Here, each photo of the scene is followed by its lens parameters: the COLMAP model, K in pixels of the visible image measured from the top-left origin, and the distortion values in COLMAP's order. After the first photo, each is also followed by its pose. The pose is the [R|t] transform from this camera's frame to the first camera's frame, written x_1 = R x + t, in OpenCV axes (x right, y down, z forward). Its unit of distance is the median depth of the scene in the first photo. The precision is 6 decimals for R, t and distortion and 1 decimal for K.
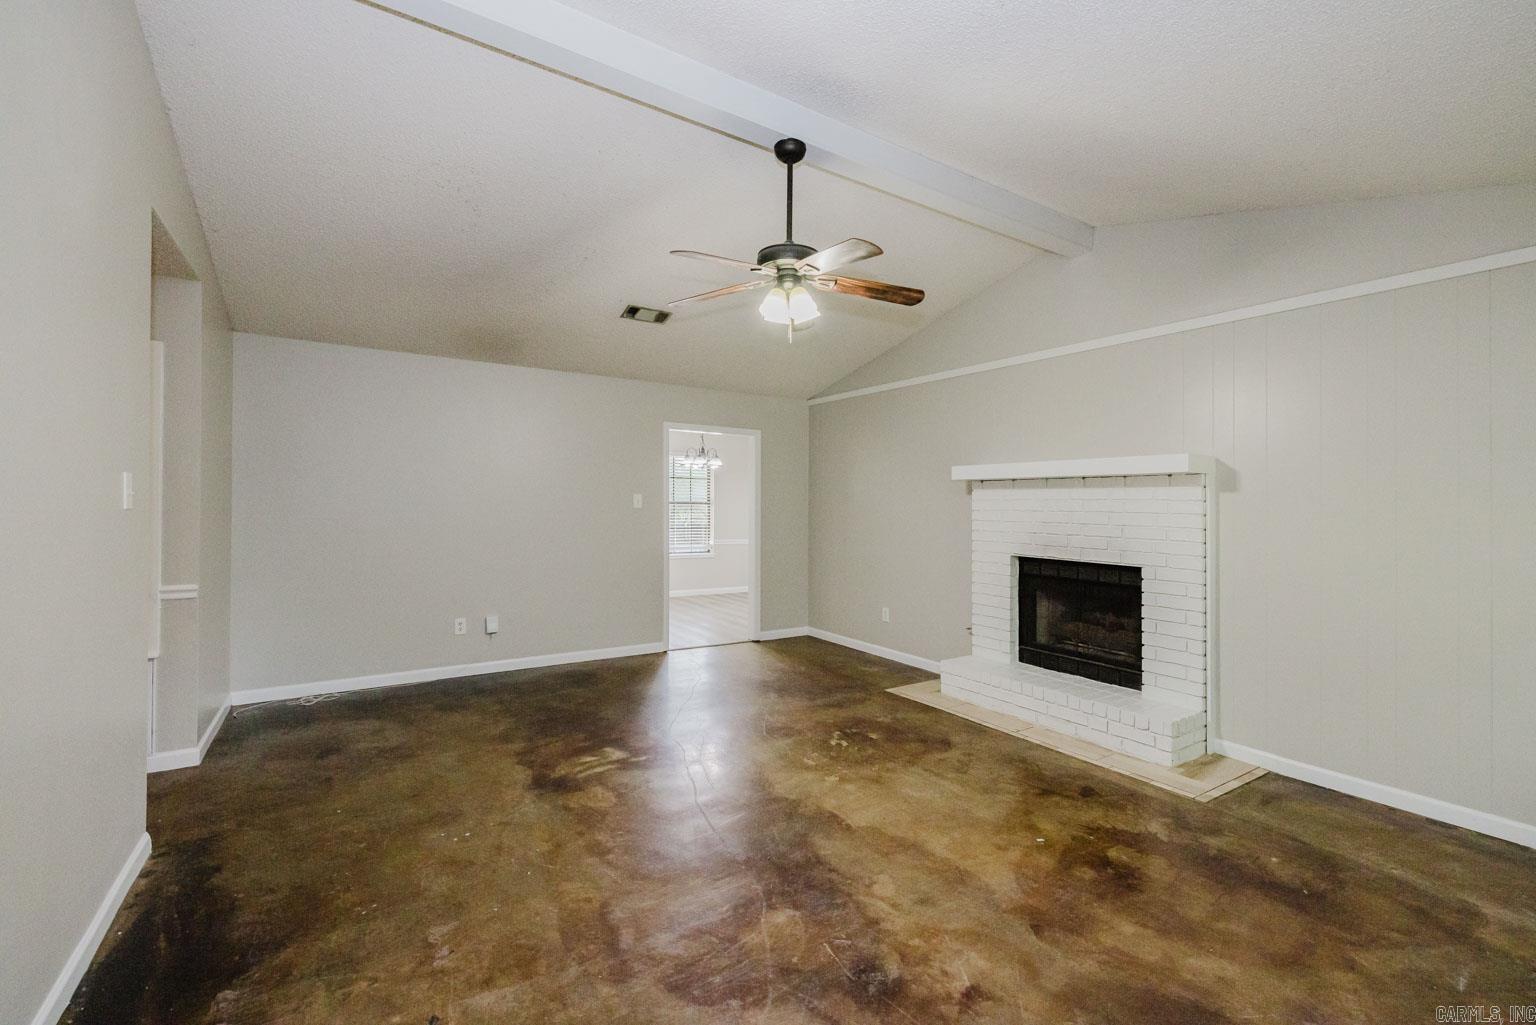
lens RADIAL K [[657.3, 0, 775.5], [0, 657.3, 506.9], [0, 0, 1]] dist [0.001978, 0.000465]
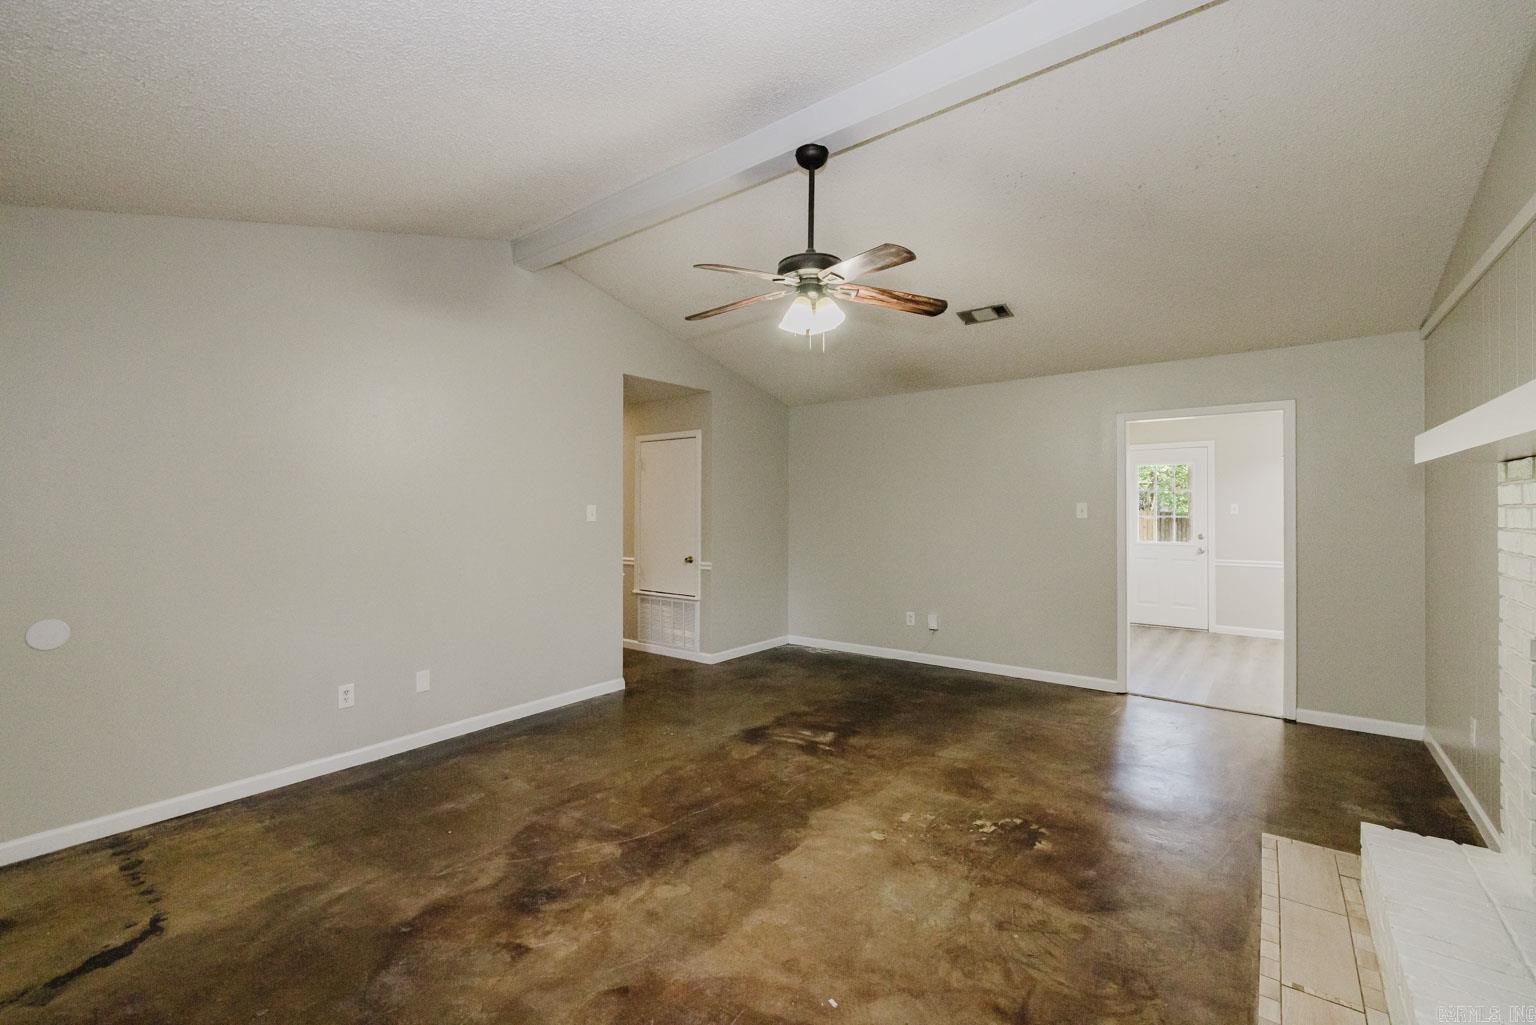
lens RADIAL K [[657.3, 0, 767.6], [0, 657.3, 508.7], [0, 0, 1]] dist [0.001978, 0.000465]
pose [[0.317073, -0.010981, -0.948338, 0.885657], [0.006732, 0.999934, -0.009327, -0.010641], [0.948377, -0.003427, 0.317126, 0.603125]]
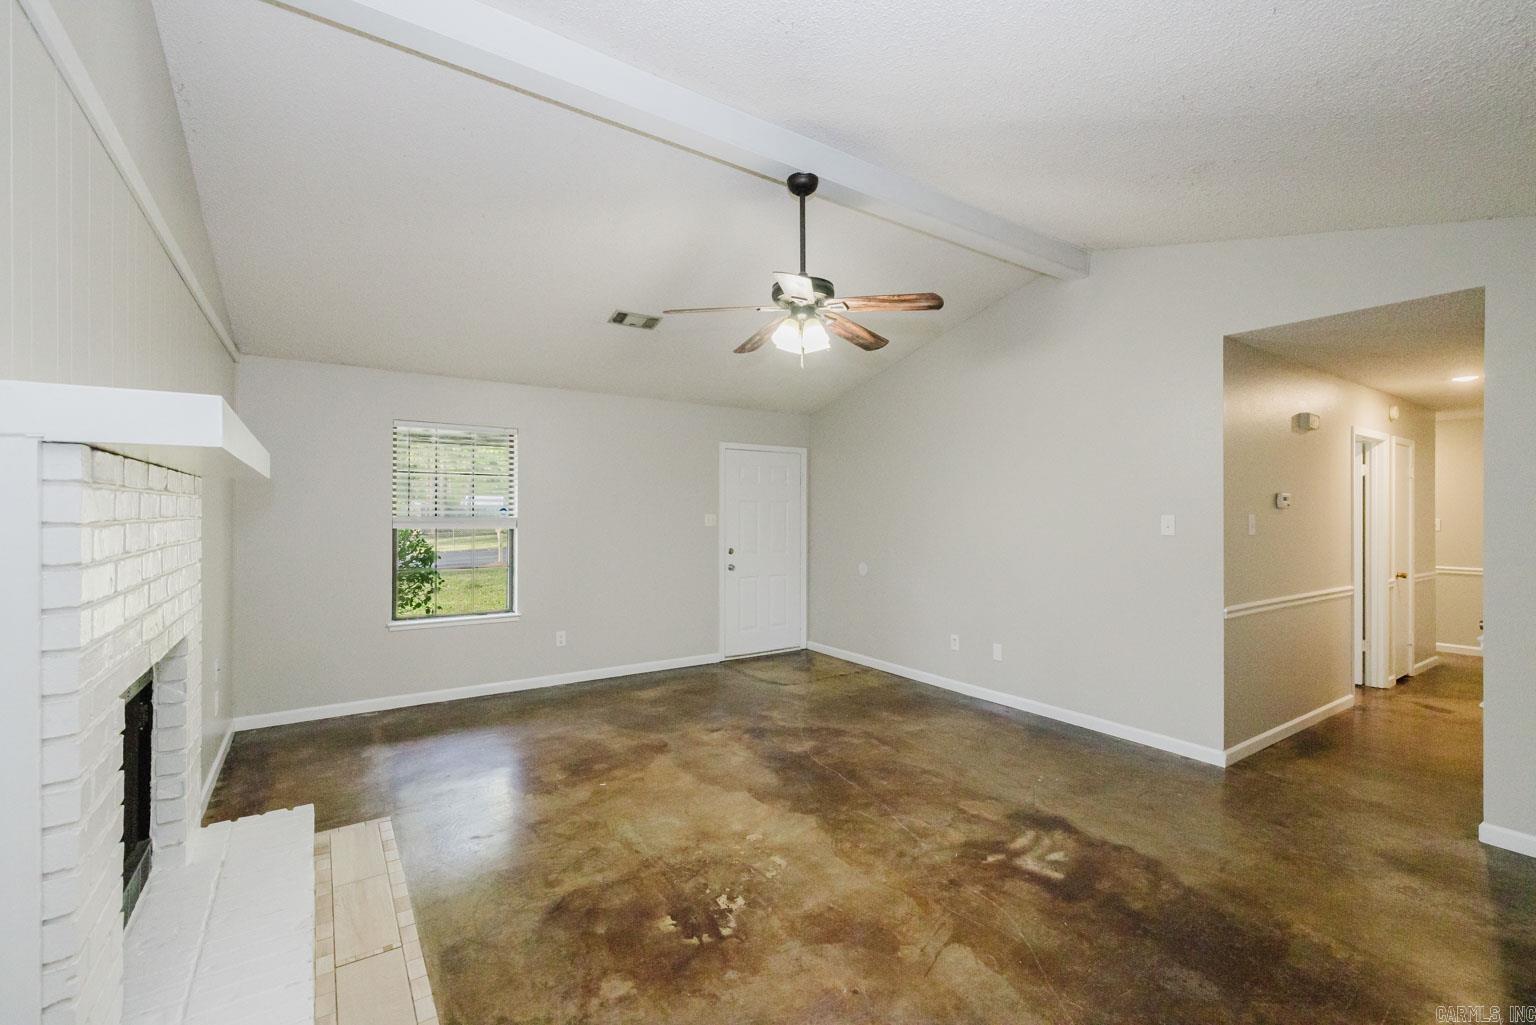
lens RADIAL K [[657.3, 0, 763.7], [0, 657.3, 509.9], [0, 0, 1]] dist [0.001978, 0.000465]
pose [[-0.999811, -0.018894, -0.004686, 0.087615], [-0.018888, 0.999821, -0.001361, -0.029551], [0.004711, -0.001272, -0.999988, 1.933223]]
